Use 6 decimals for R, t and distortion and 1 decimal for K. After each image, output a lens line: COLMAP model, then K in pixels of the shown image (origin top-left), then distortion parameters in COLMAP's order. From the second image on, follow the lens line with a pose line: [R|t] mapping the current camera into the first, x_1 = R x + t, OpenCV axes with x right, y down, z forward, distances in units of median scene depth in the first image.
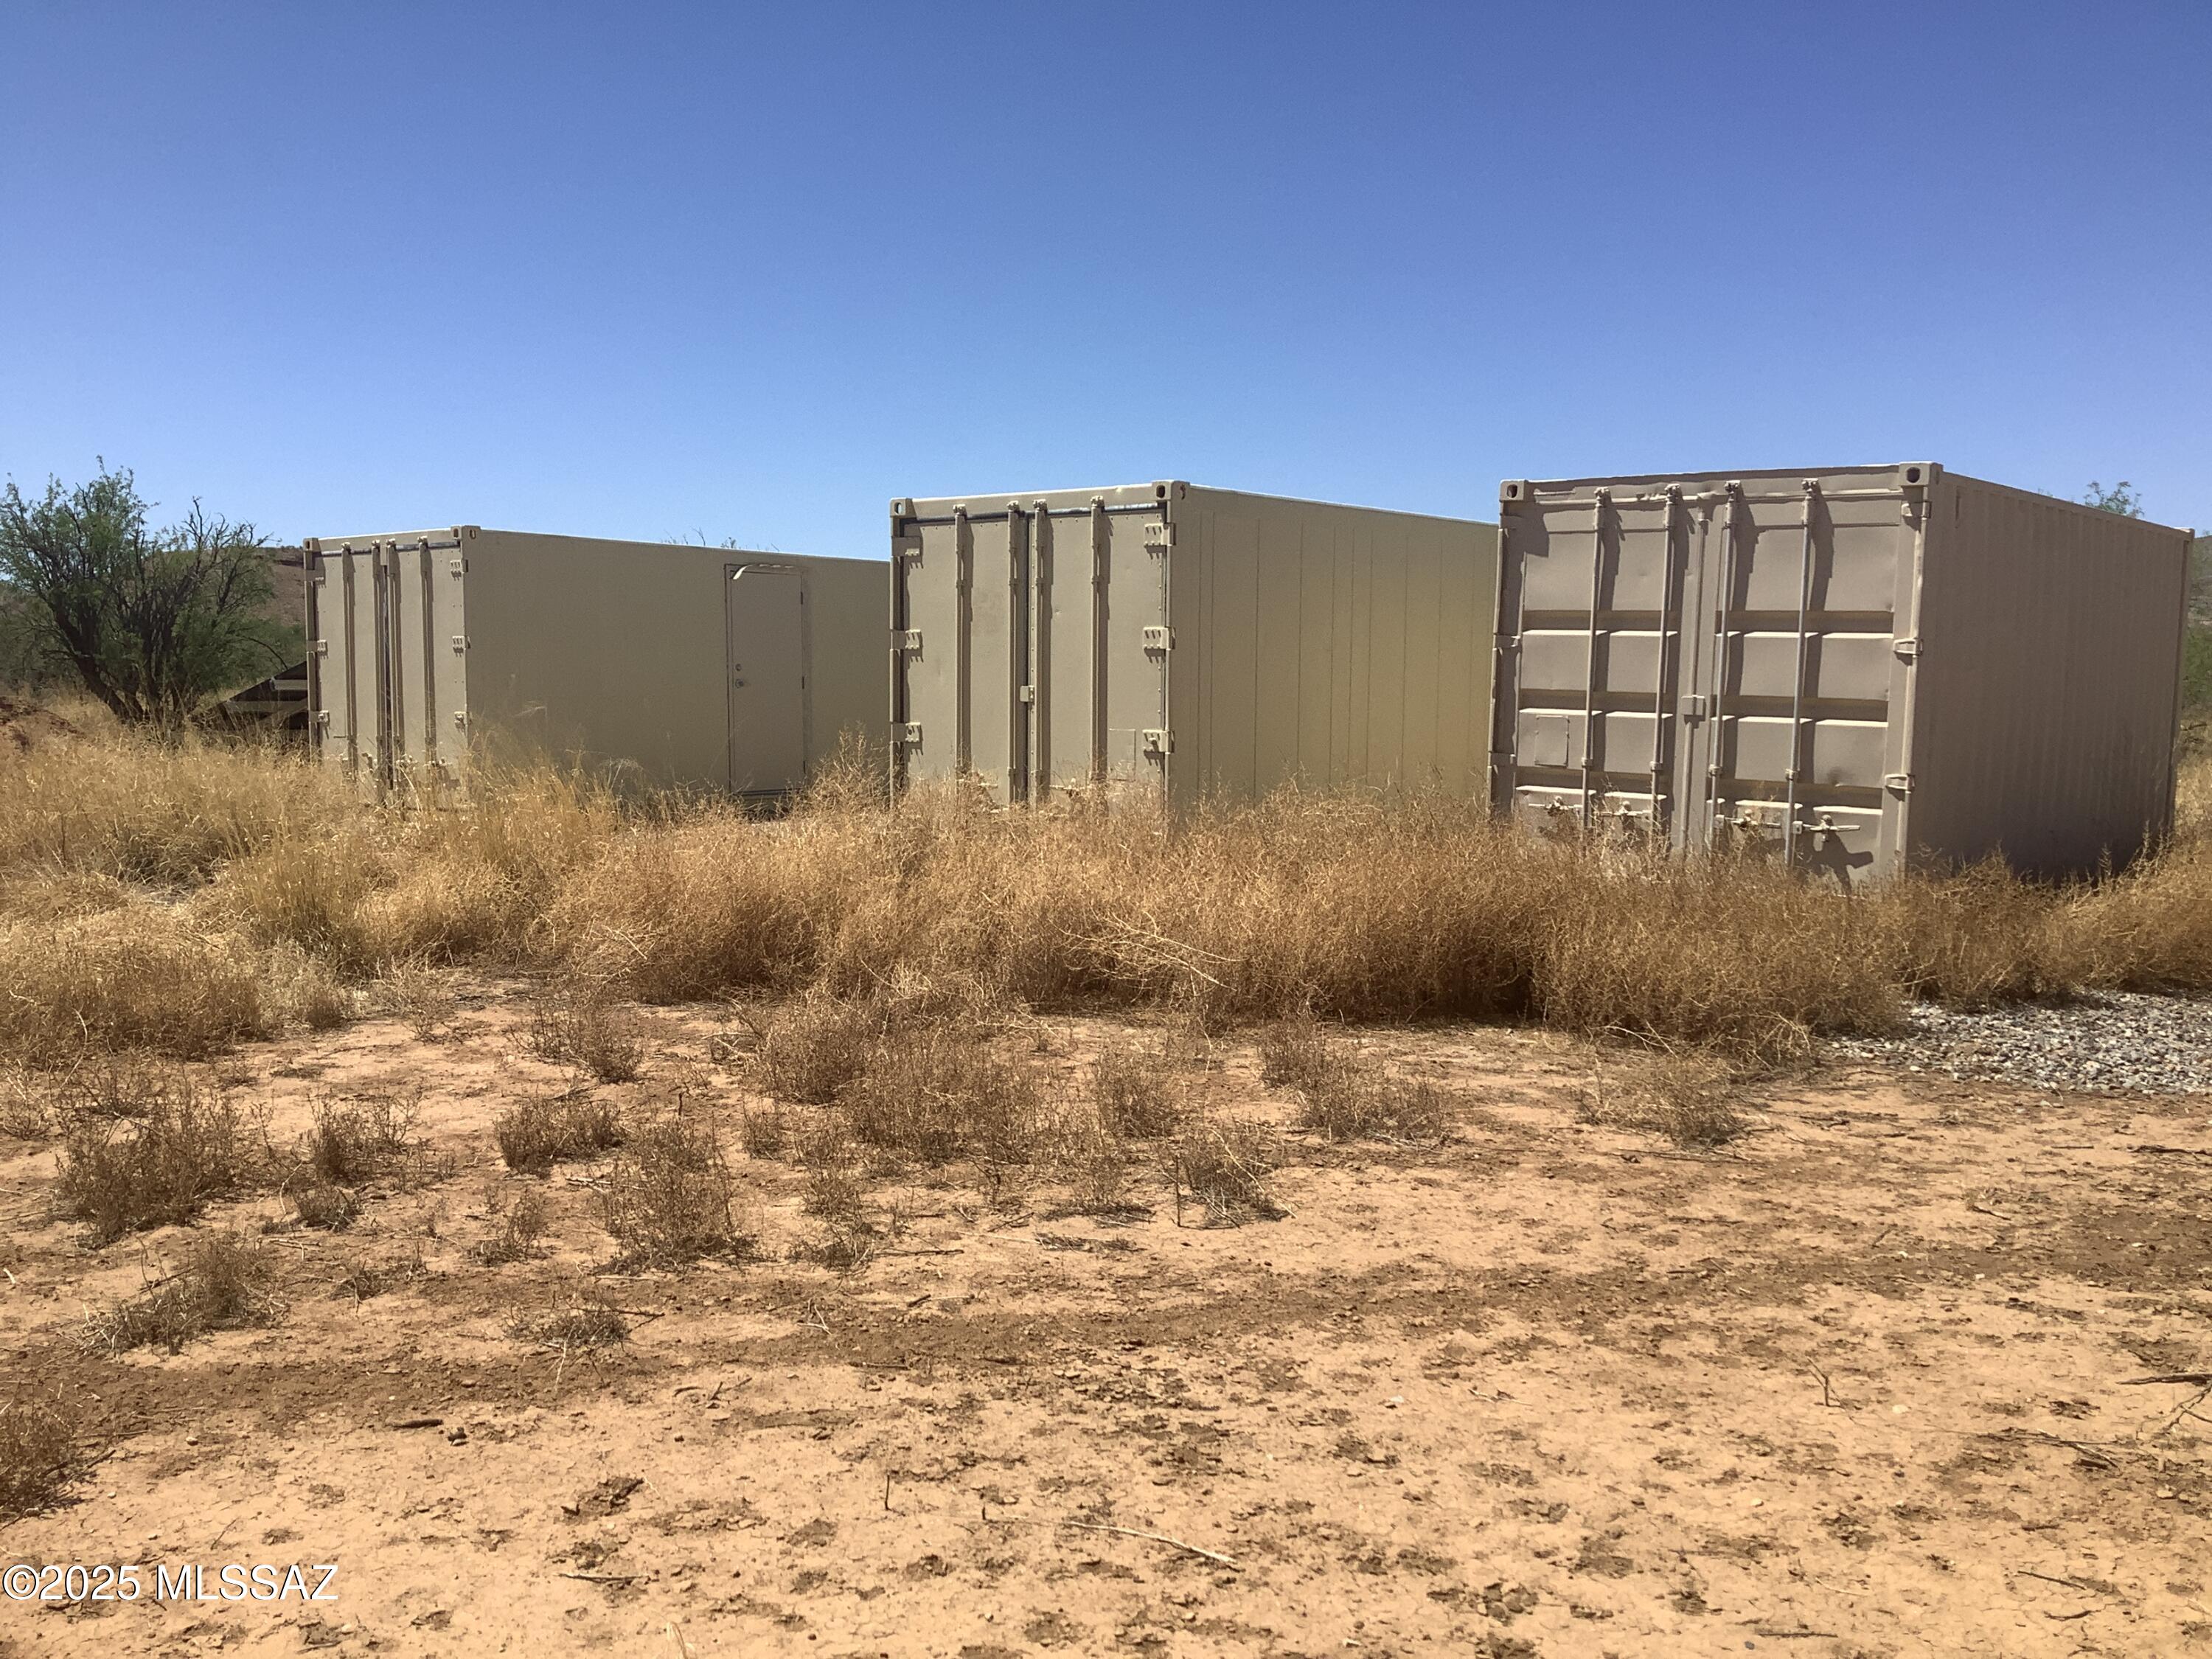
lens RADIAL K [[1989.2, 0, 1105.0], [0, 1989.2, 832.3], [0, 0, 1]] dist [0.010876, -0.000589]
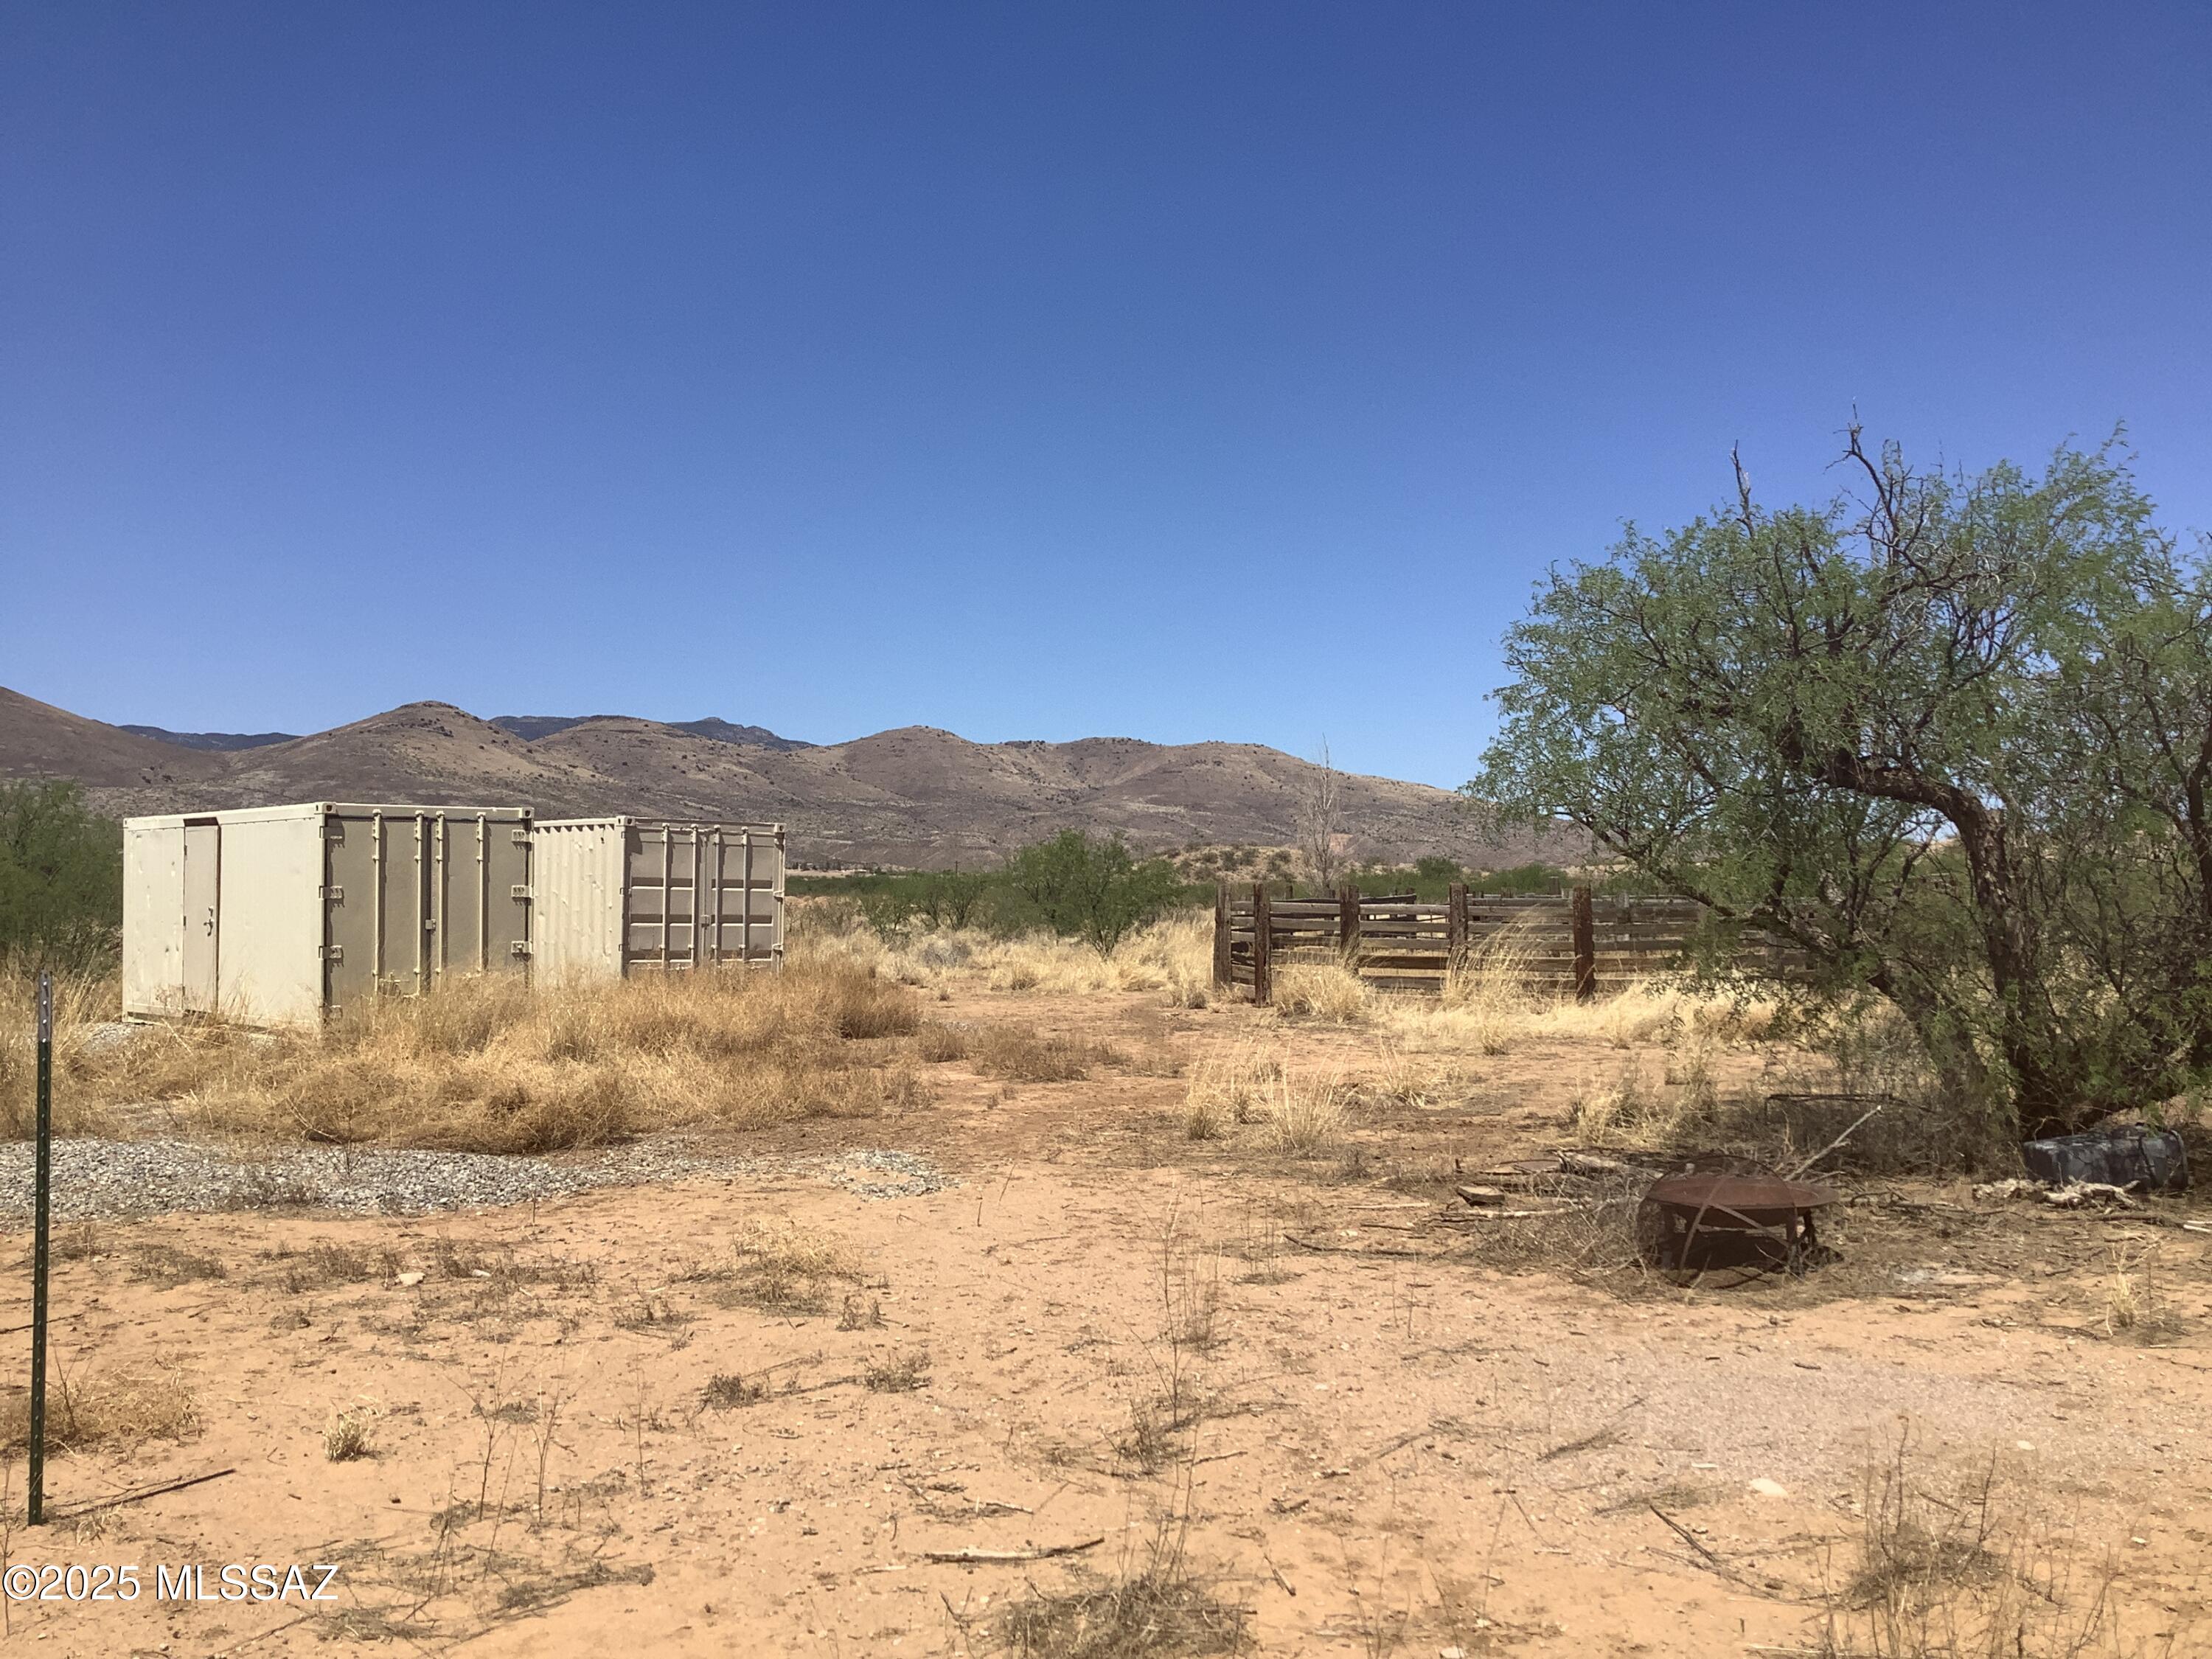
lens RADIAL K [[1989.2, 0, 1106.4], [0, 1989.2, 832.3], [0, 0, 1]] dist [0.010876, -0.000589]
pose [[0.093099, 0.022977, 0.995392, -1.875727], [0.089286, 0.995513, -0.031331, -0.048026], [-0.991645, 0.091792, 0.090630, 0.299679]]
